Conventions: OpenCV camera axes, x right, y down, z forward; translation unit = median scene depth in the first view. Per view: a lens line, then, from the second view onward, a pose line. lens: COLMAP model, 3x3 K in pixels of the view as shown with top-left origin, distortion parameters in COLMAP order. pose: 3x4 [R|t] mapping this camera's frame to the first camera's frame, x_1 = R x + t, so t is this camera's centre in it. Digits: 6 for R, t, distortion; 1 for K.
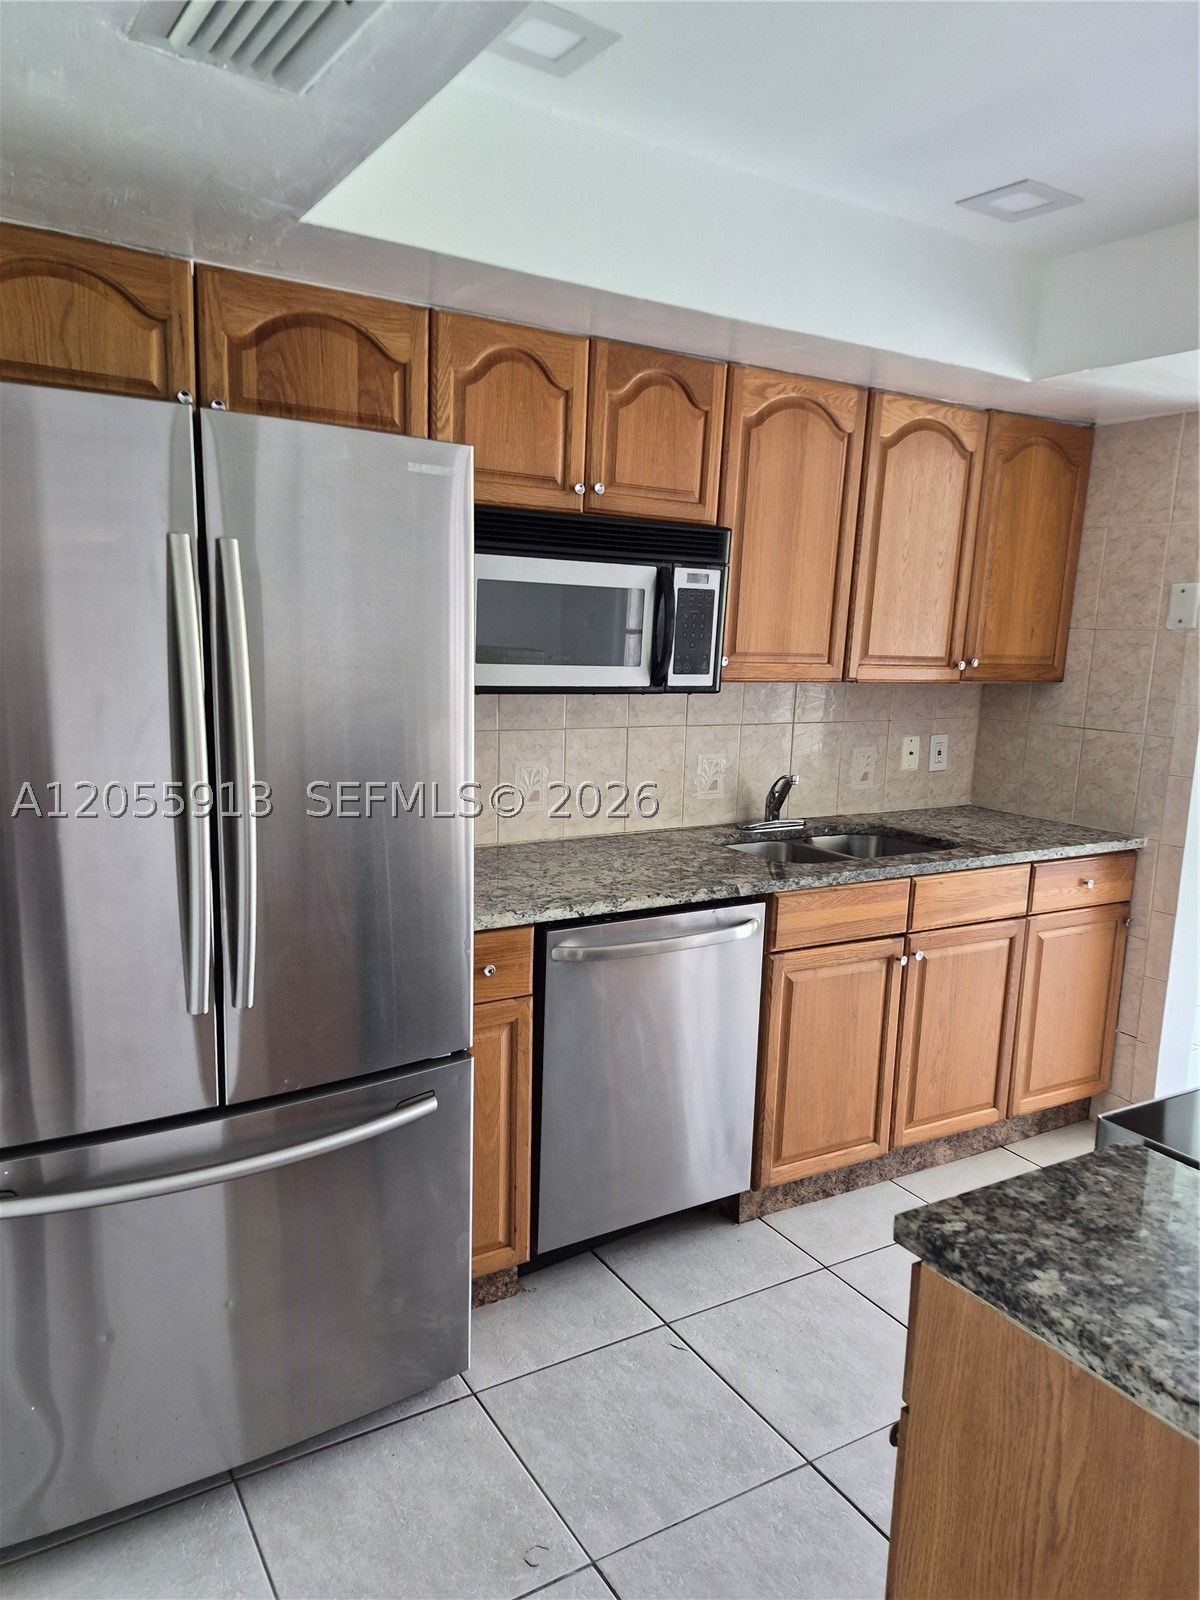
lens RADIAL K [[1111.7, 0, 601.1], [0, 1111.7, 810.1], [0, 0, 1]] dist [0.123682, -0.161879]
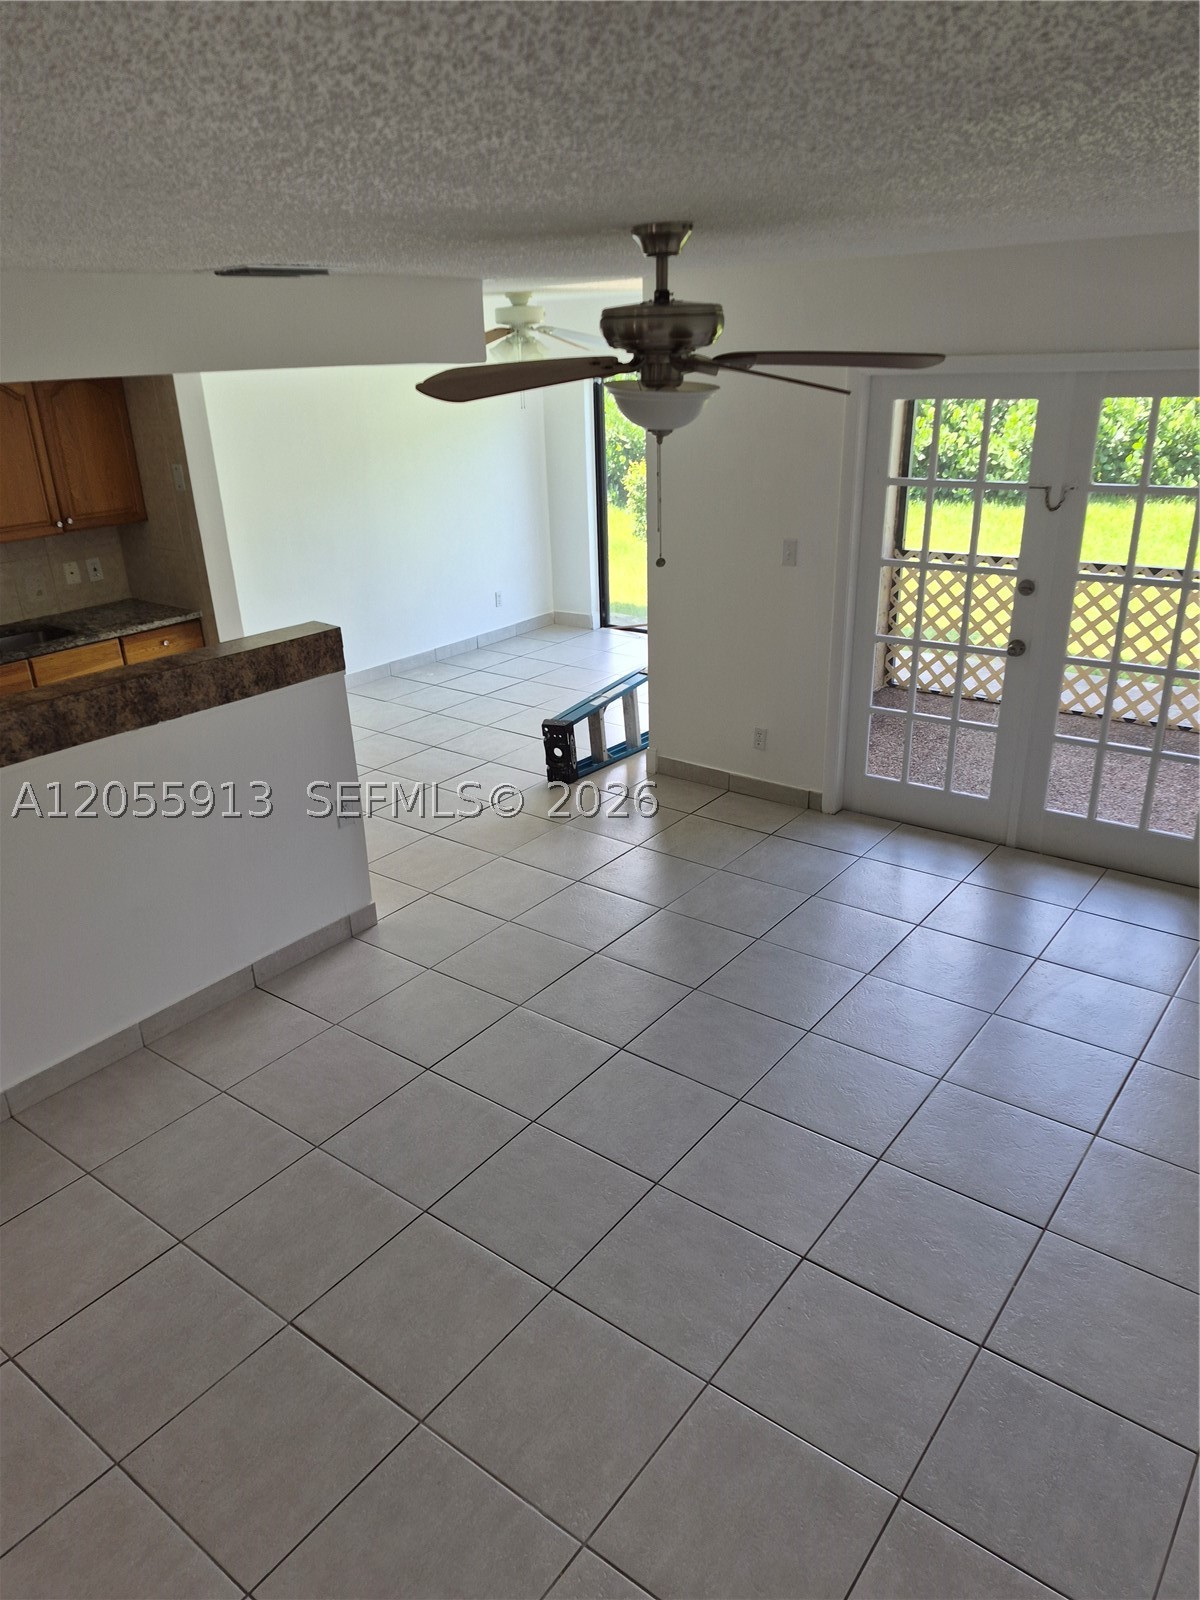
lens RADIAL K [[1111.7, 0, 601.1], [0, 1111.7, 810.1], [0, 0, 1]] dist [0.123682, -0.161879]
pose [[0.936057, -0.198686, 0.290382, 0.566037], [0.124935, 0.959211, 0.253584, -0.054347], [-0.328922, -0.201090, 0.922699, -1.046968]]
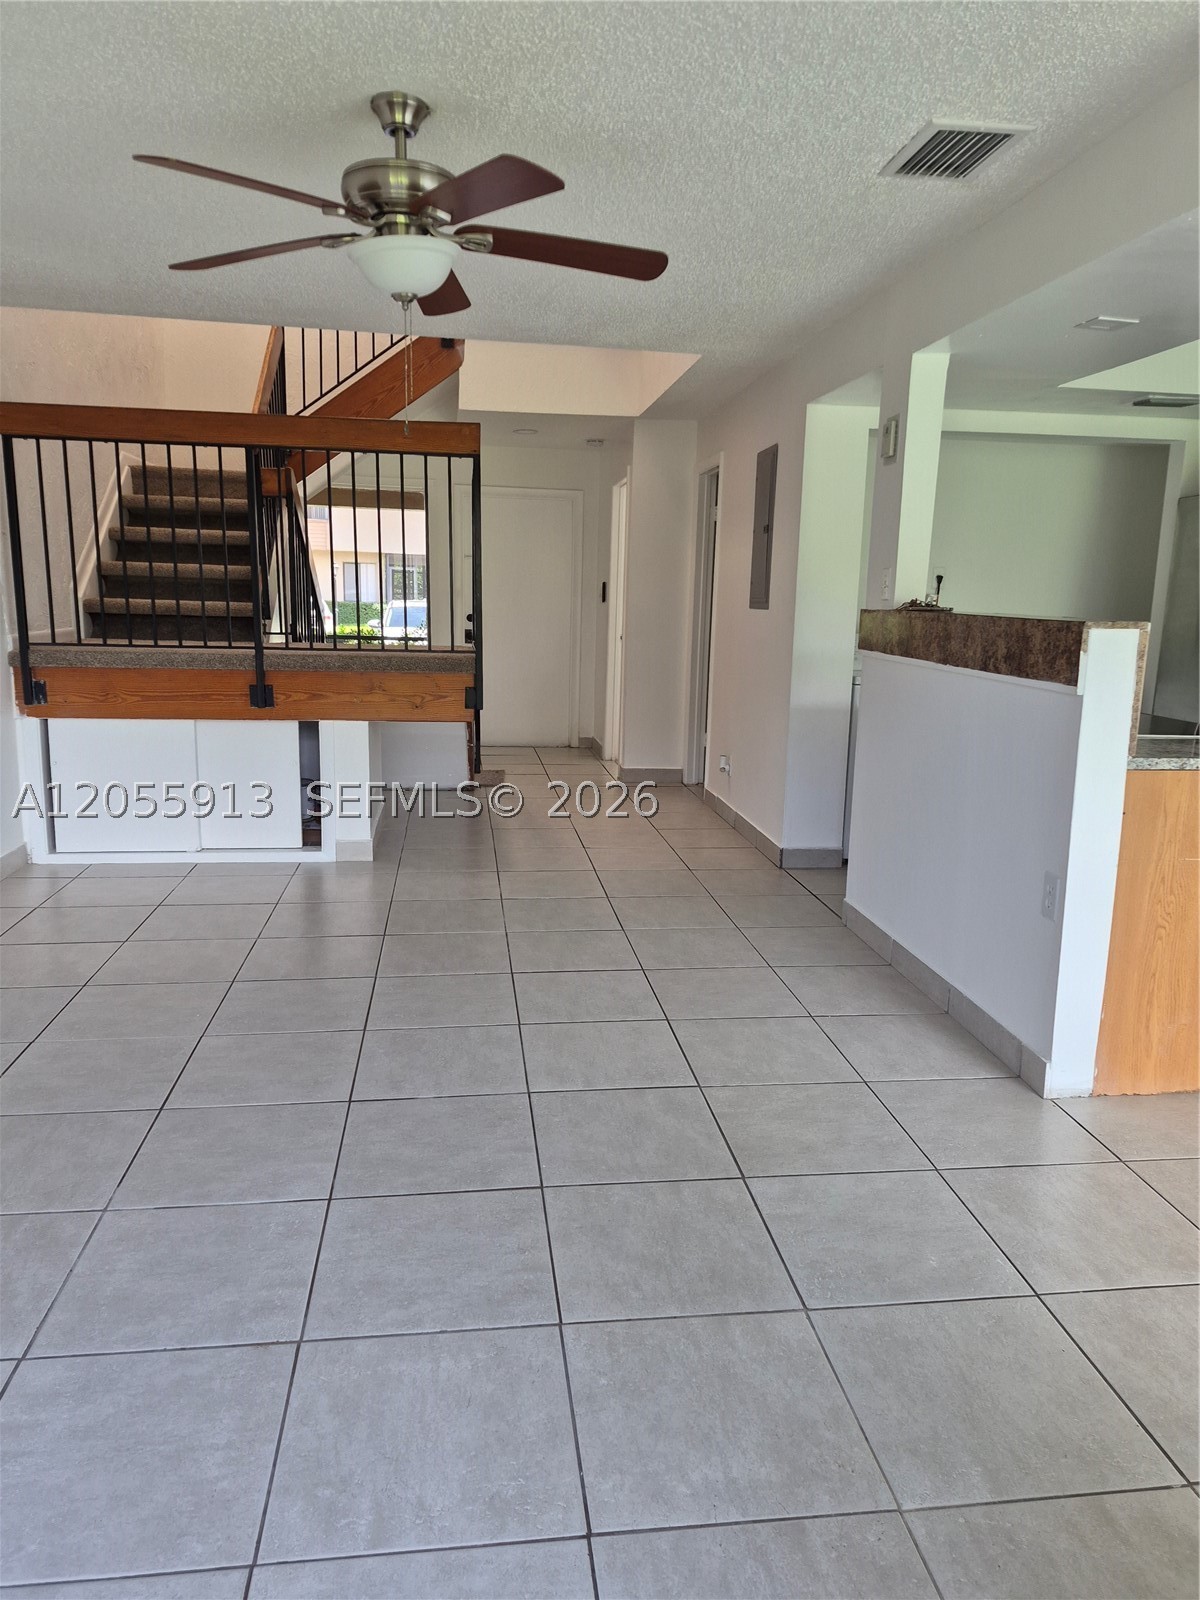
lens RADIAL K [[1111.7, 0, 601.1], [0, 1111.7, 810.1], [0, 0, 1]] dist [0.123682, -0.161879]
pose [[-0.430183, 0.125888, -0.893921, 1.761660], [-0.185696, 0.956713, 0.224093, 0.055668], [0.883437, 0.262398, -0.388184, 0.467750]]
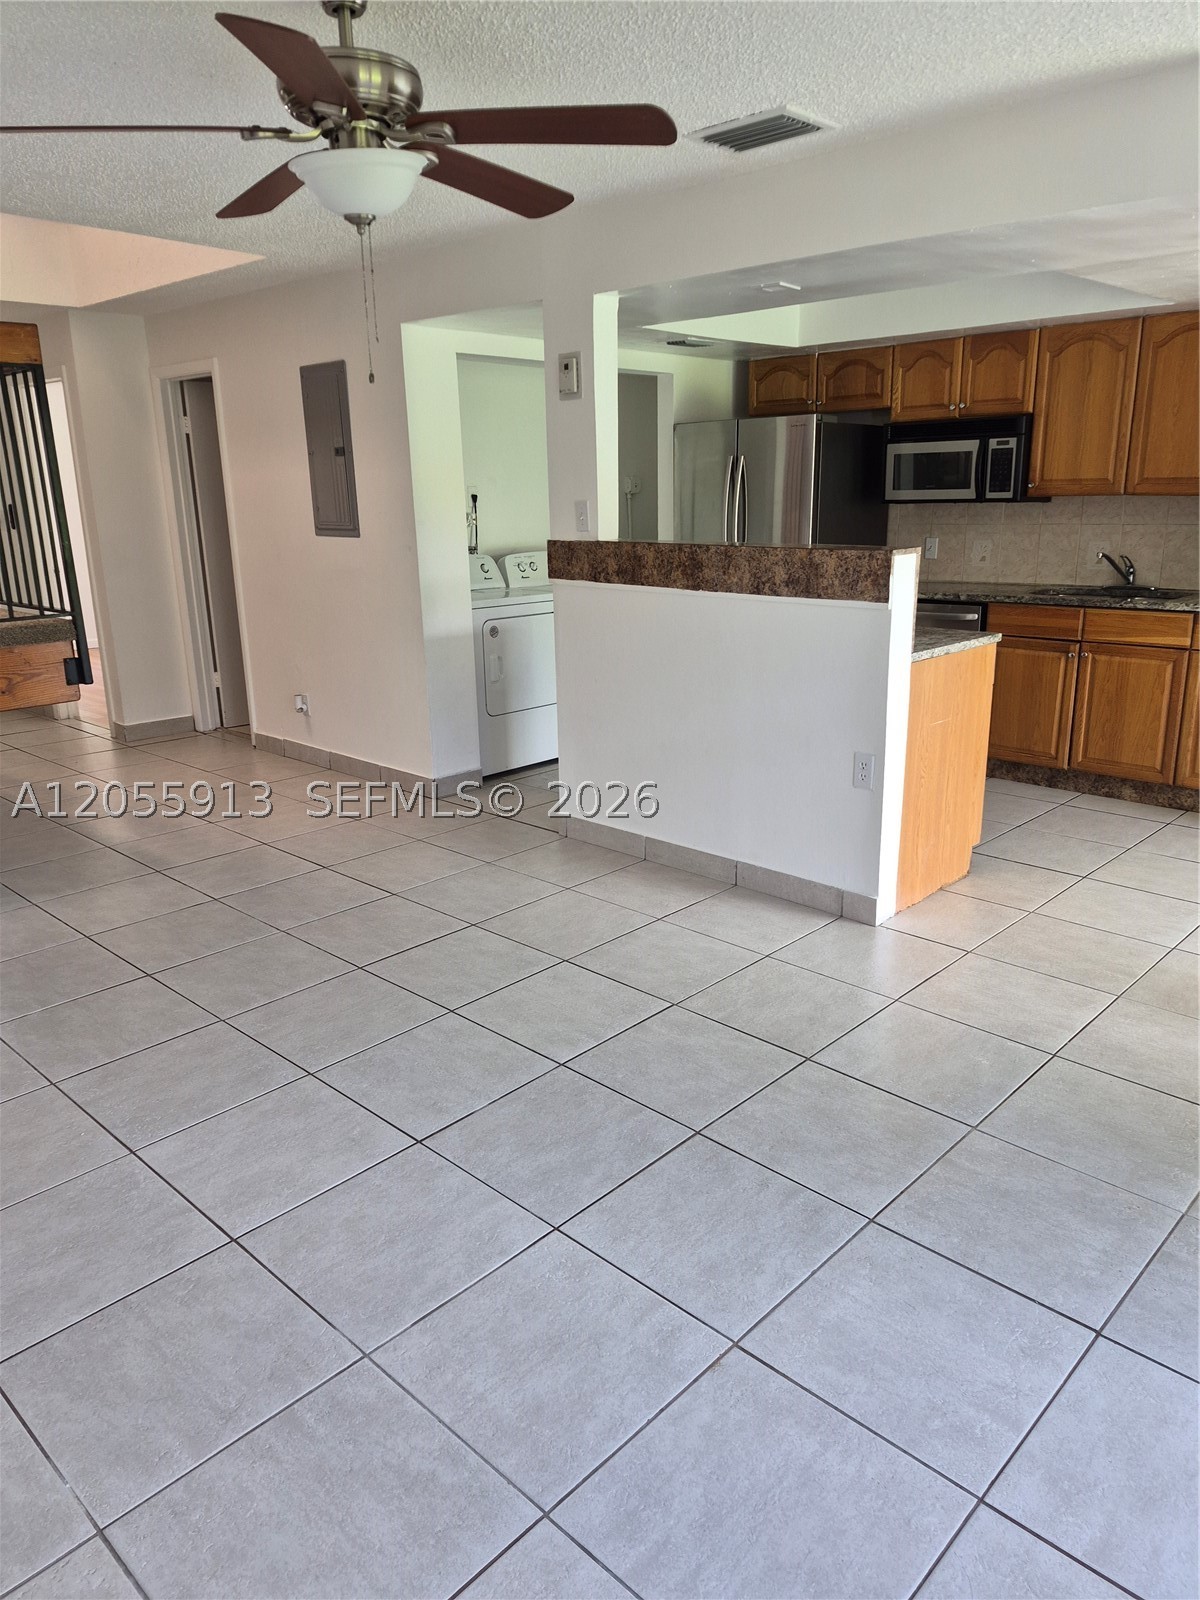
lens RADIAL K [[1111.7, 0, 601.1], [0, 1111.7, 810.1], [0, 0, 1]] dist [0.123682, -0.161879]
pose [[0.247531, 0.230640, -0.941028, 1.822335], [-0.133757, 0.970088, 0.202579, 0.108391], [0.959603, 0.075724, 0.270977, -0.183123]]
